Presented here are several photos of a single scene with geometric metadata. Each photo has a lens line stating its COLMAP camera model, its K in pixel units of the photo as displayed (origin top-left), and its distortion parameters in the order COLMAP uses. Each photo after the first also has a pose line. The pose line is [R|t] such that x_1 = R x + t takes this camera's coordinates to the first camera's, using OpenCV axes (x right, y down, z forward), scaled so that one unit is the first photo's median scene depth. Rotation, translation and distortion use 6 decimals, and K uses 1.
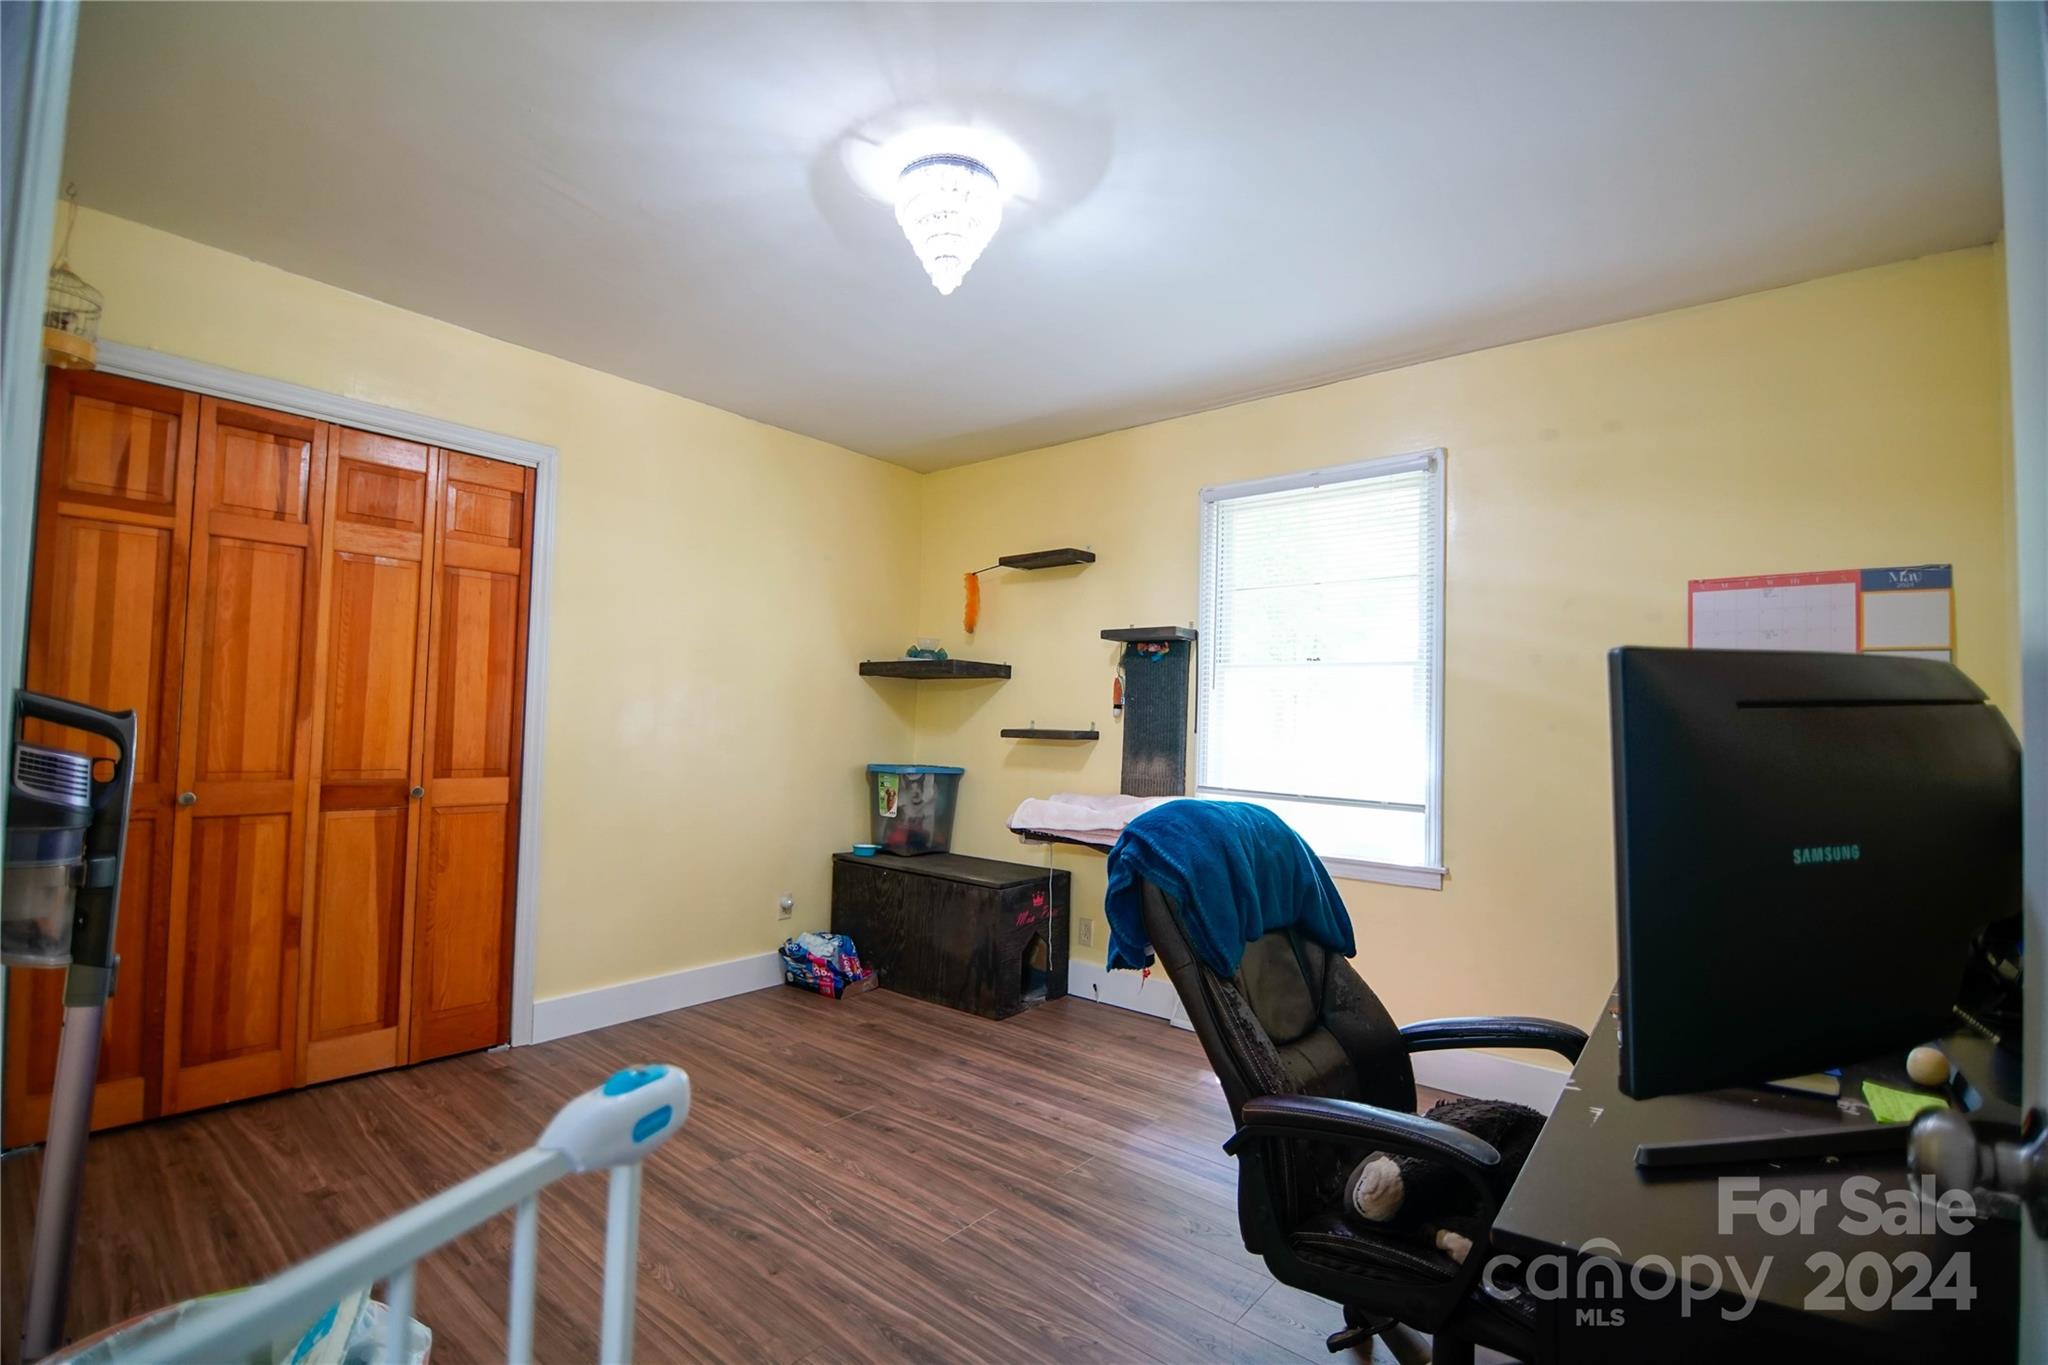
lens RADIAL K [[922.3, 0, 1030.0], [0, 922.3, 688.8], [0, 0, 1]] dist [-0.003282, -0.010784]
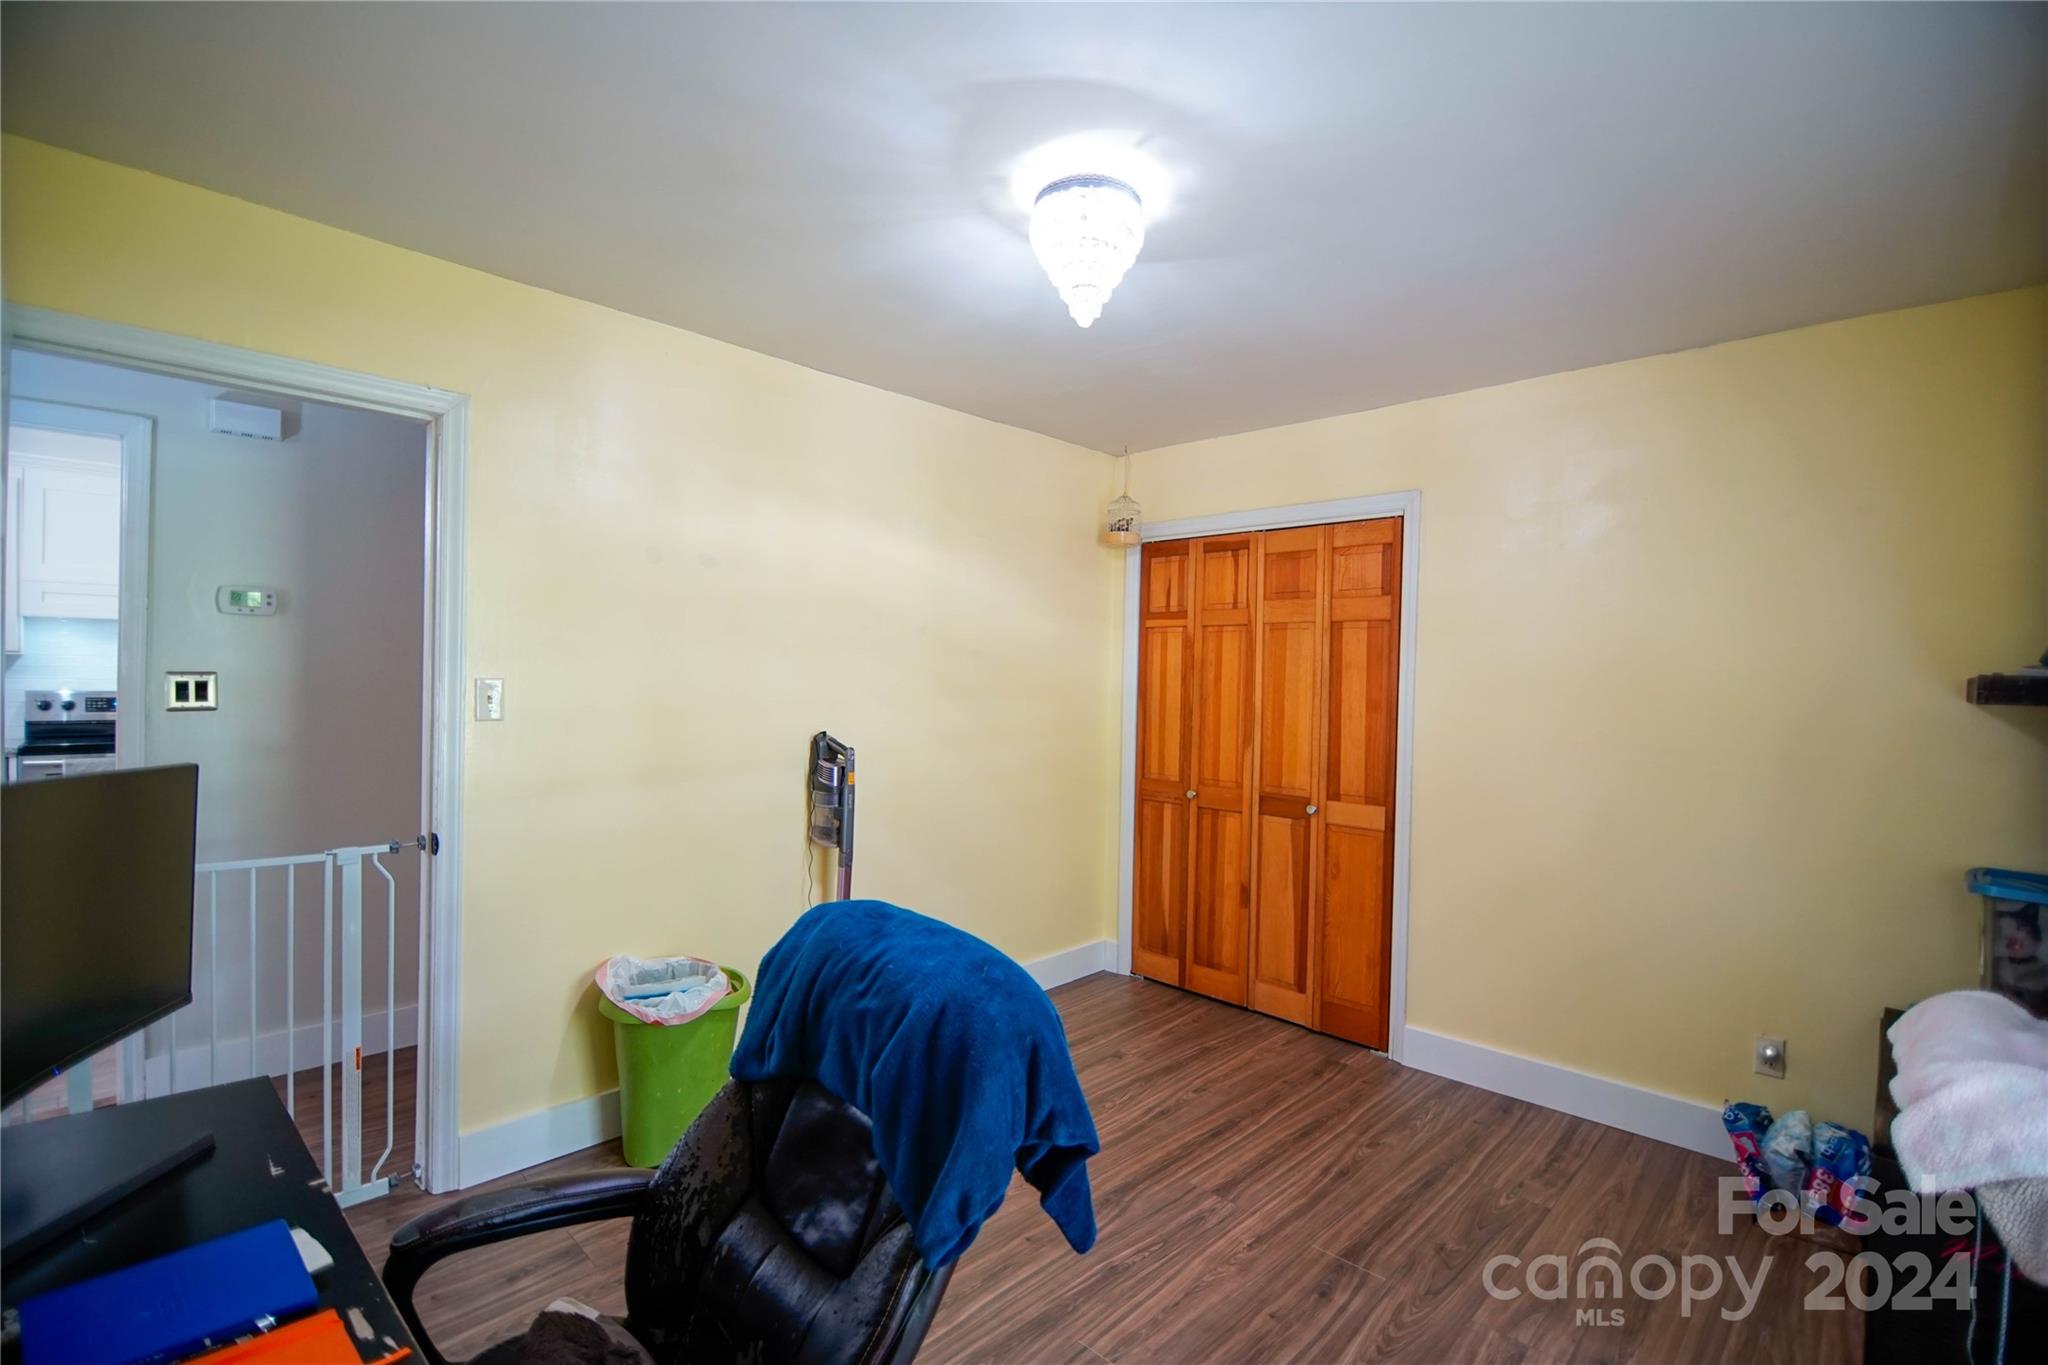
lens RADIAL K [[922.3, 0, 1030.0], [0, 922.3, 688.8], [0, 0, 1]] dist [-0.003282, -0.010784]
pose [[-0.087043, -0.015331, -0.996087, 0.627968], [0.019266, 0.999669, -0.017070, -0.037322], [0.996018, -0.020676, -0.086719, 0.769569]]
